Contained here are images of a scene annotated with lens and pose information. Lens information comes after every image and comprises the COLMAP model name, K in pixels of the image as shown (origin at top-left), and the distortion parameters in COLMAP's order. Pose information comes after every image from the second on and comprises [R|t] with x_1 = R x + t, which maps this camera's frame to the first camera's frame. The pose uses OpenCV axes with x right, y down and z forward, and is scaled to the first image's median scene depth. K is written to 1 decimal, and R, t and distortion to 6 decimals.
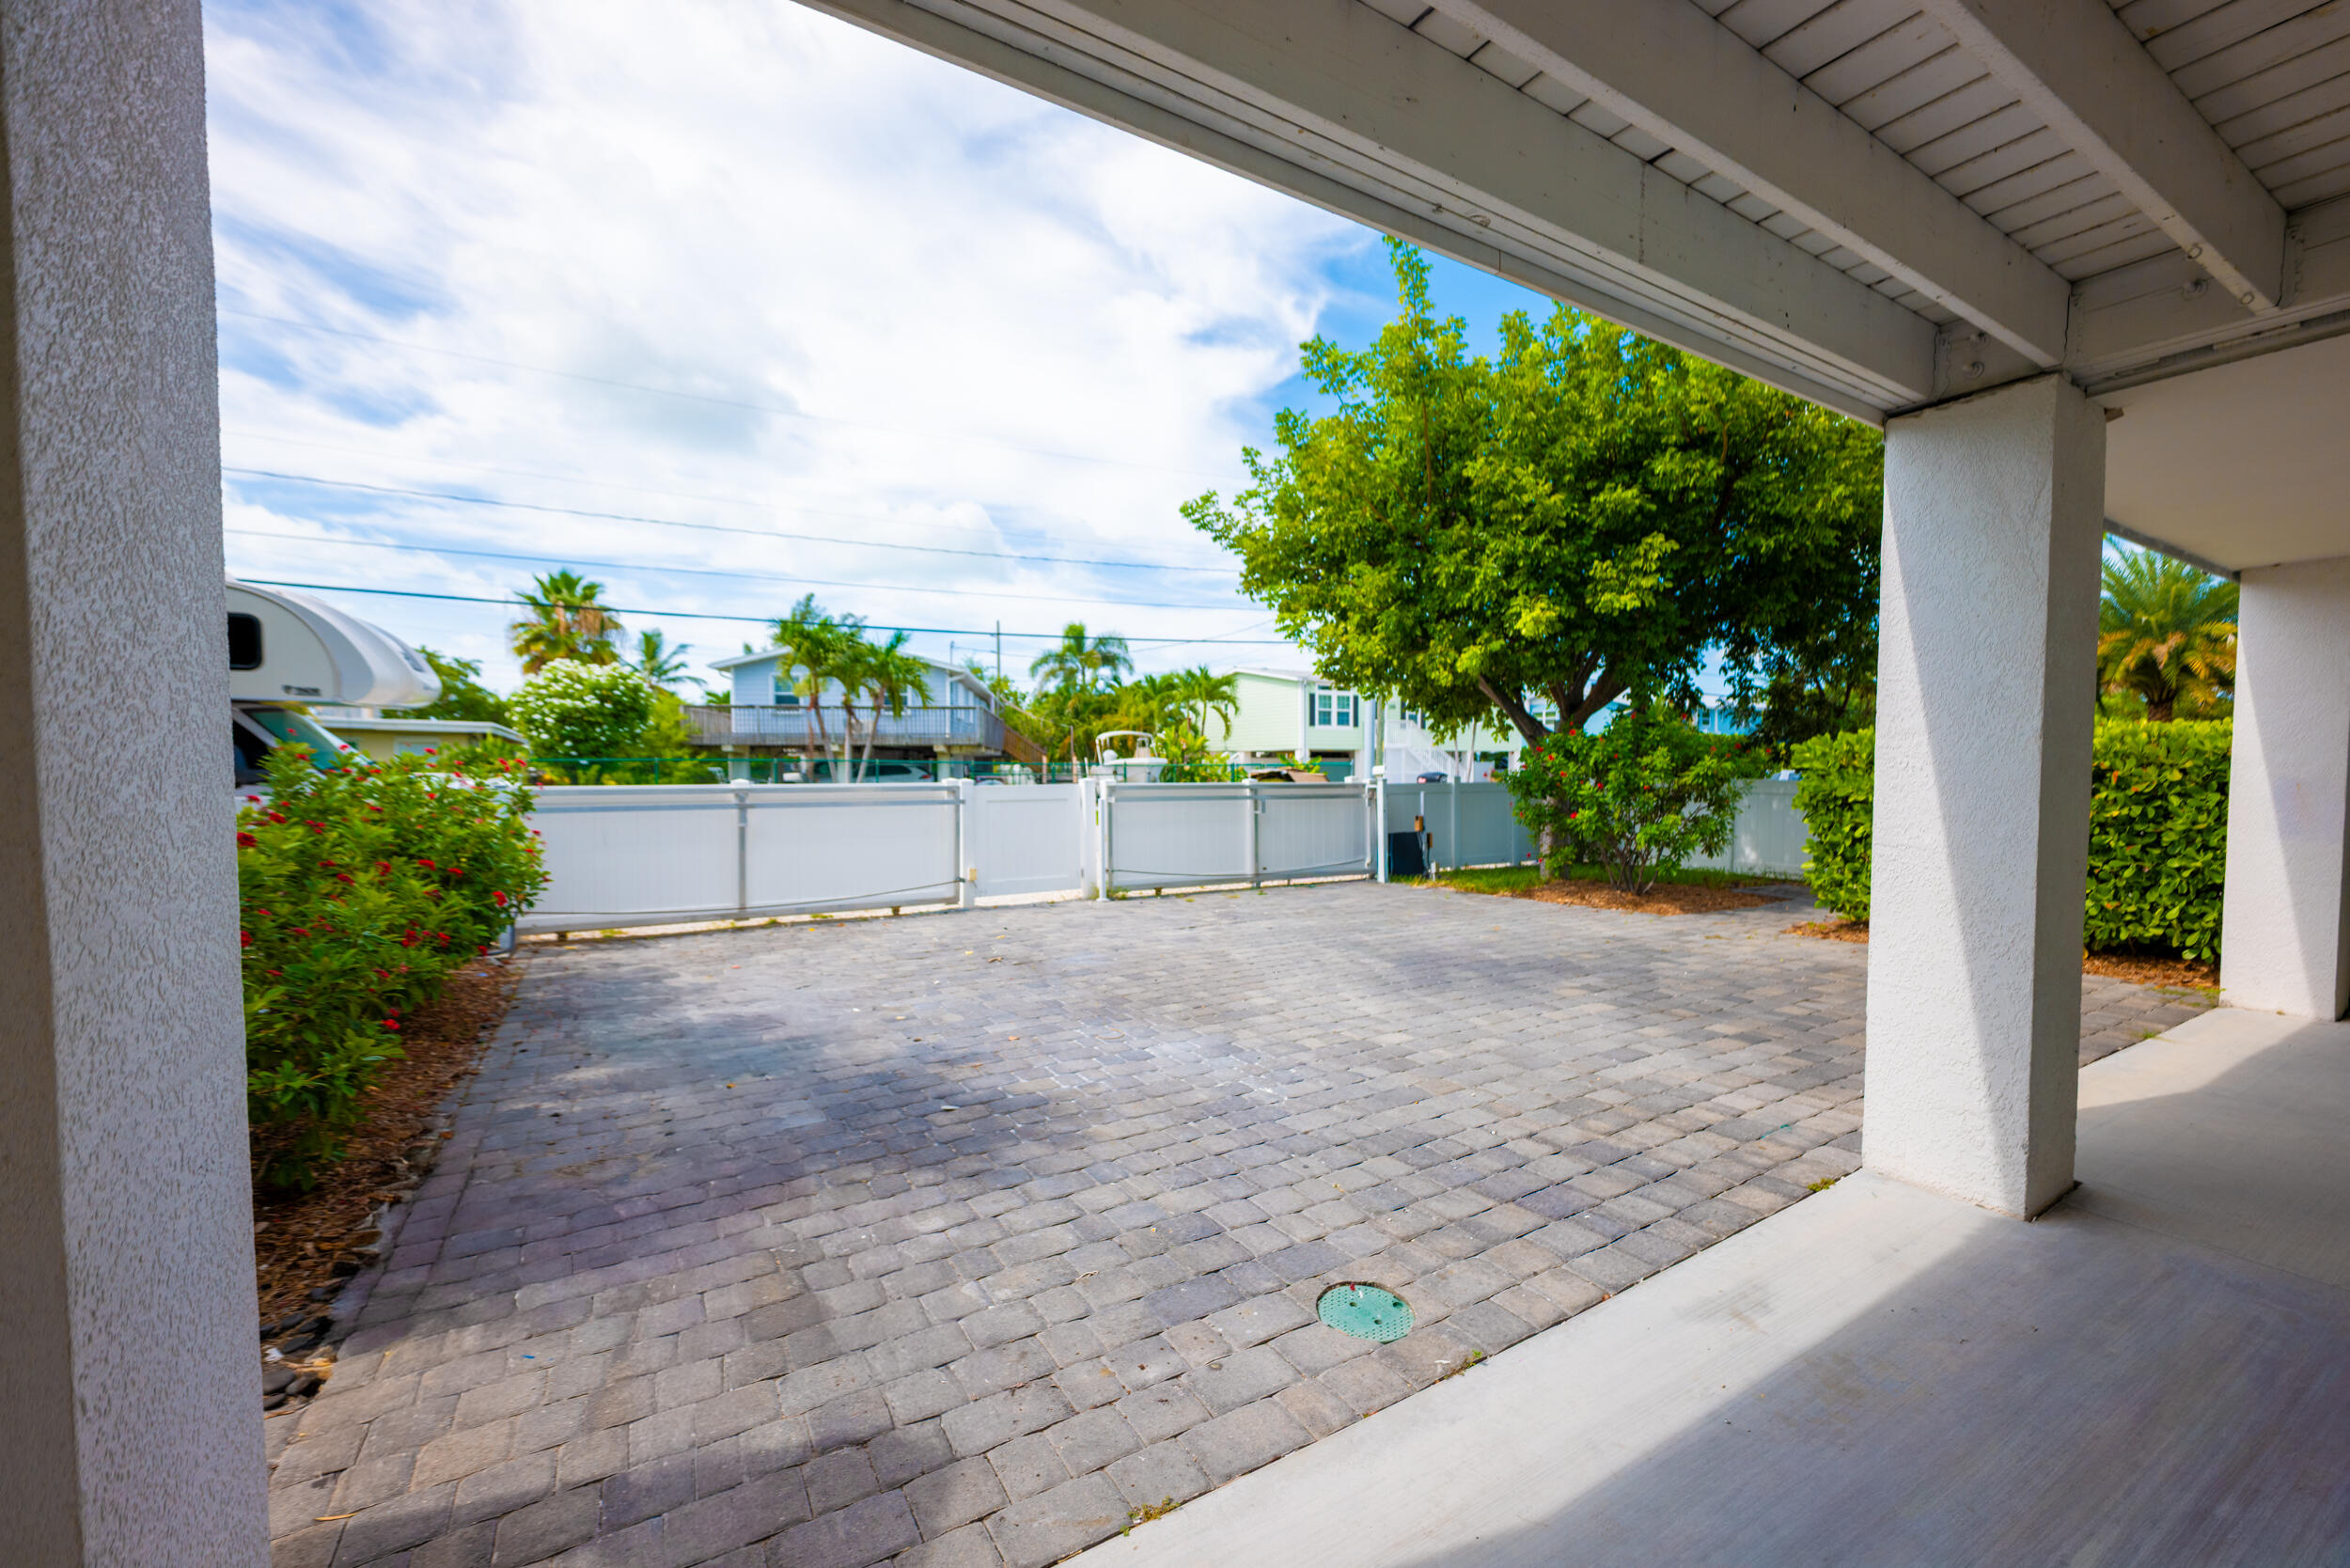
lens RADIAL K [[941.6, 0, 1192.8], [0, 941.6, 792.6], [0, 0, 1]] dist [-0.003157, -0.000216]
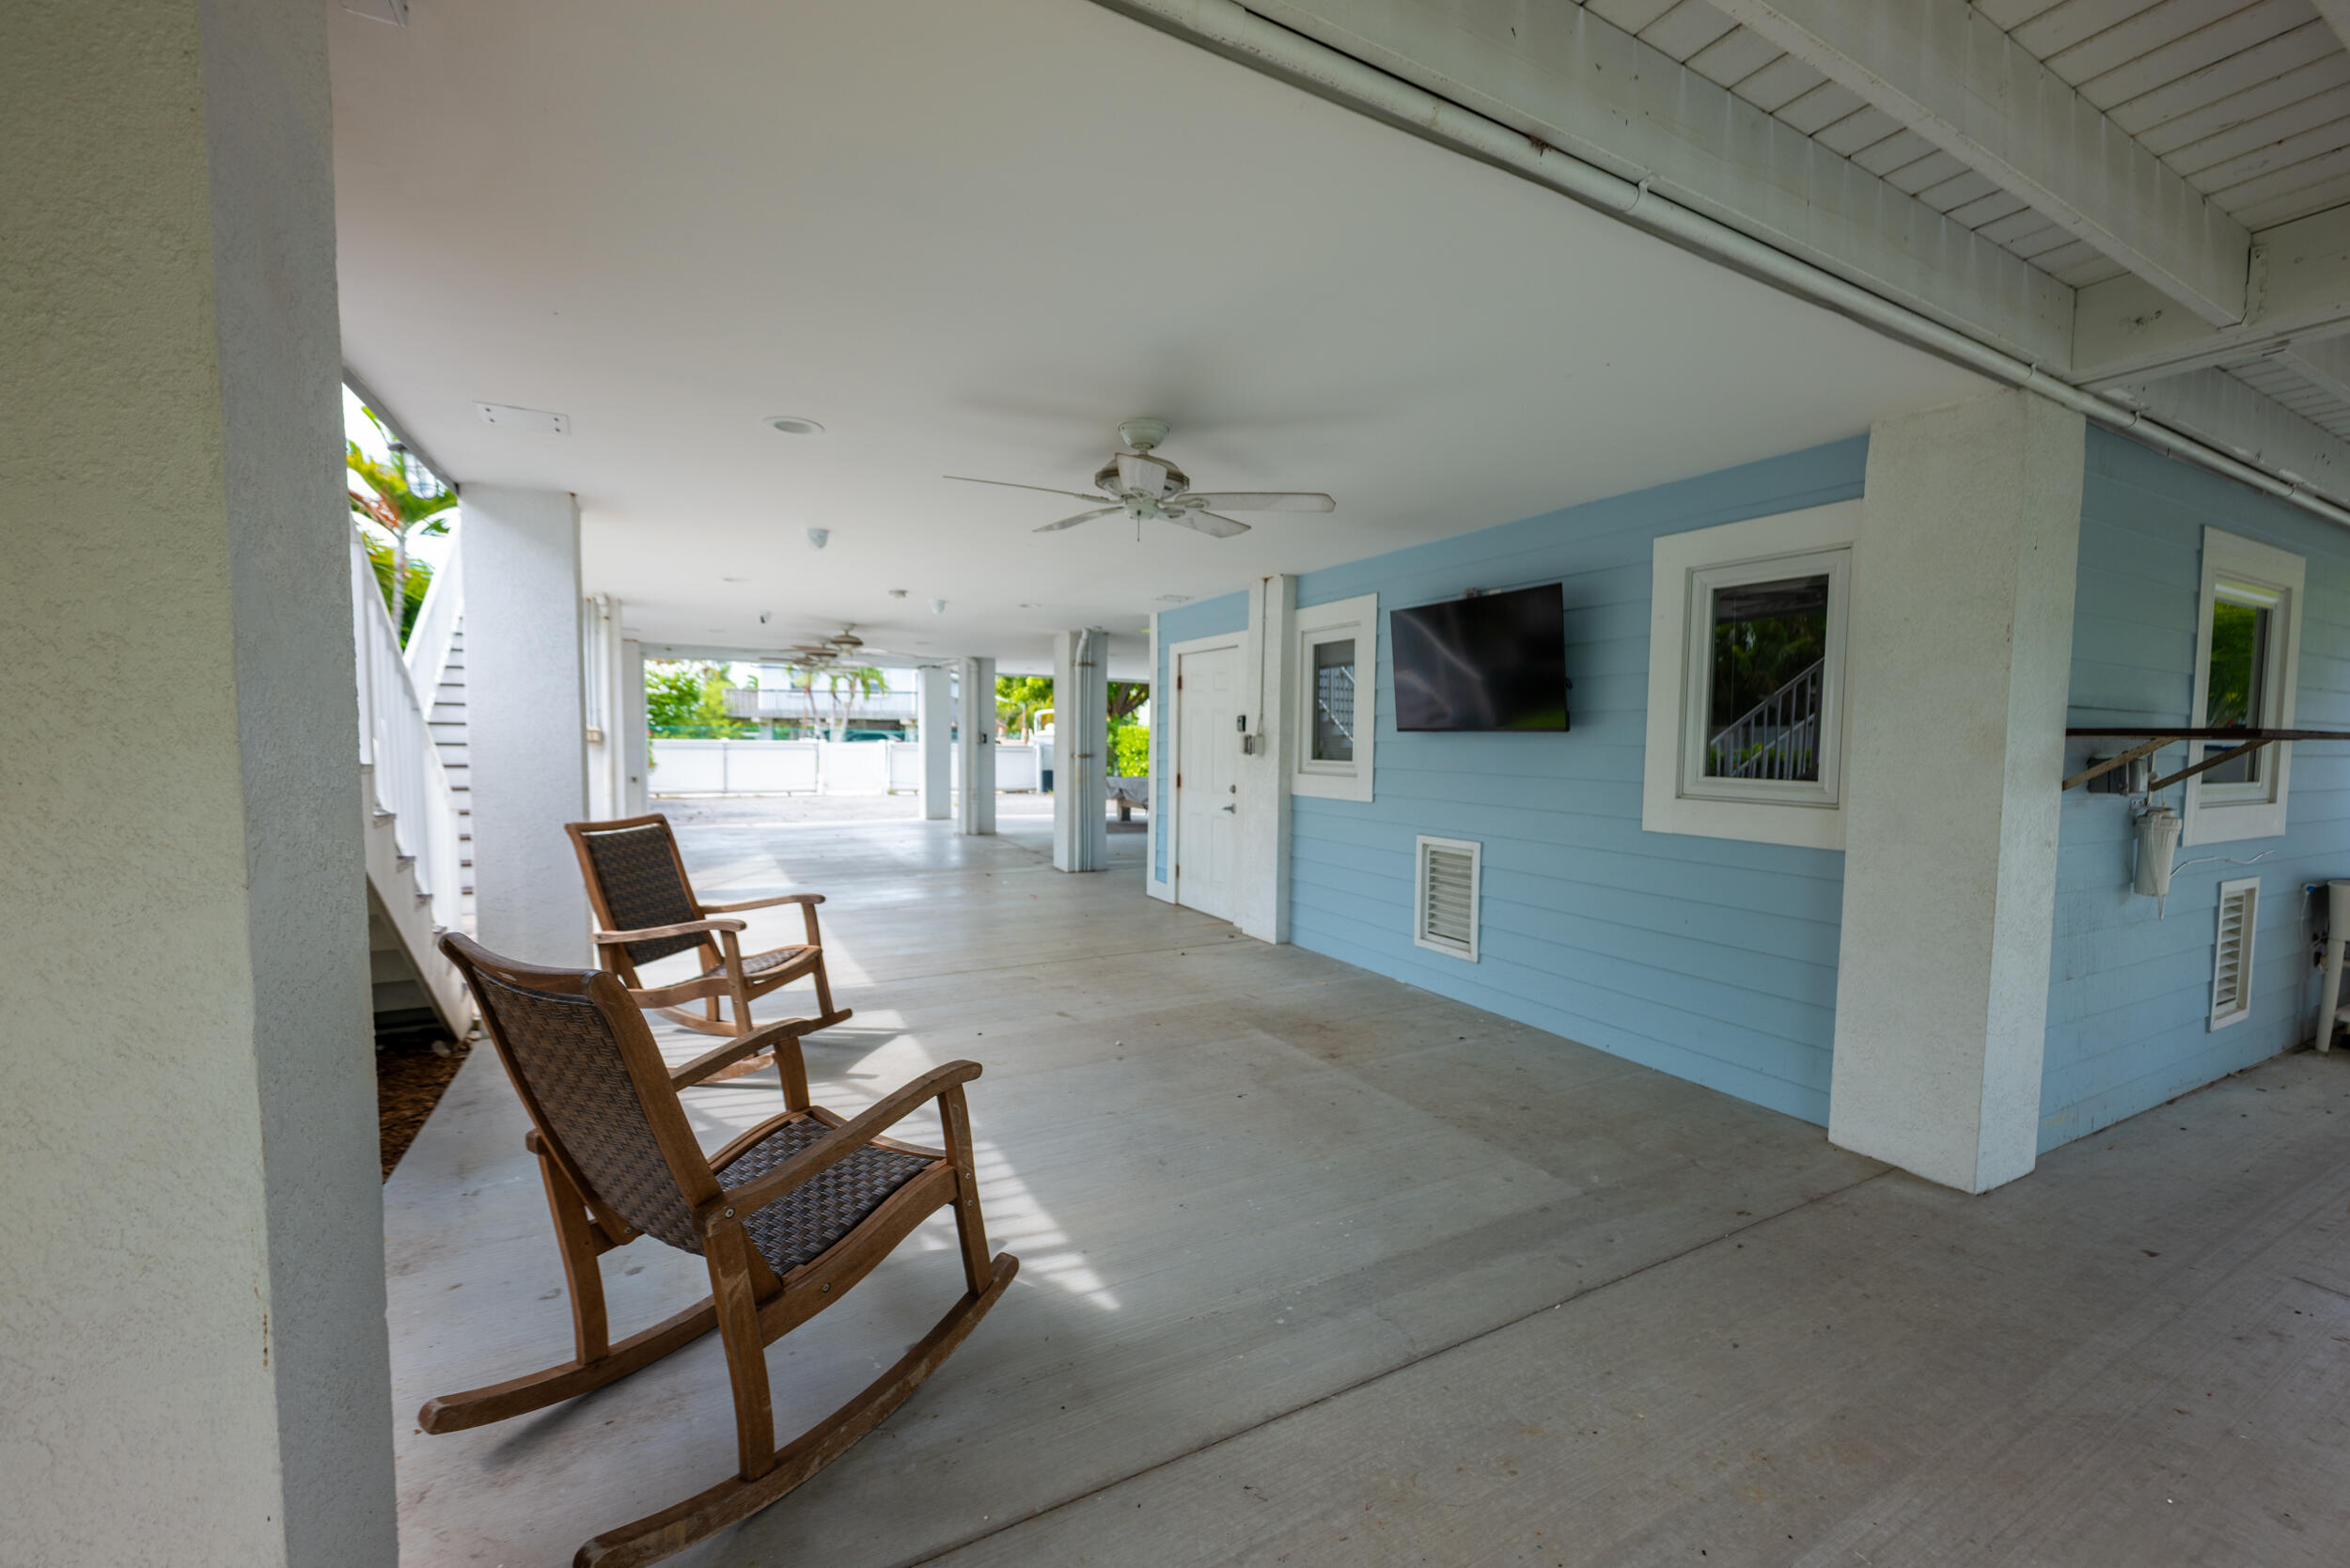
lens RADIAL K [[941.6, 0, 1192.8], [0, 941.6, 792.6], [0, 0, 1]] dist [-0.003157, -0.000216]
pose [[0.998496, 0.018660, -0.051546, 0.292289], [-0.017108, 0.999392, 0.030386, 0.010309], [0.052082, -0.029458, 0.998208, -0.471496]]
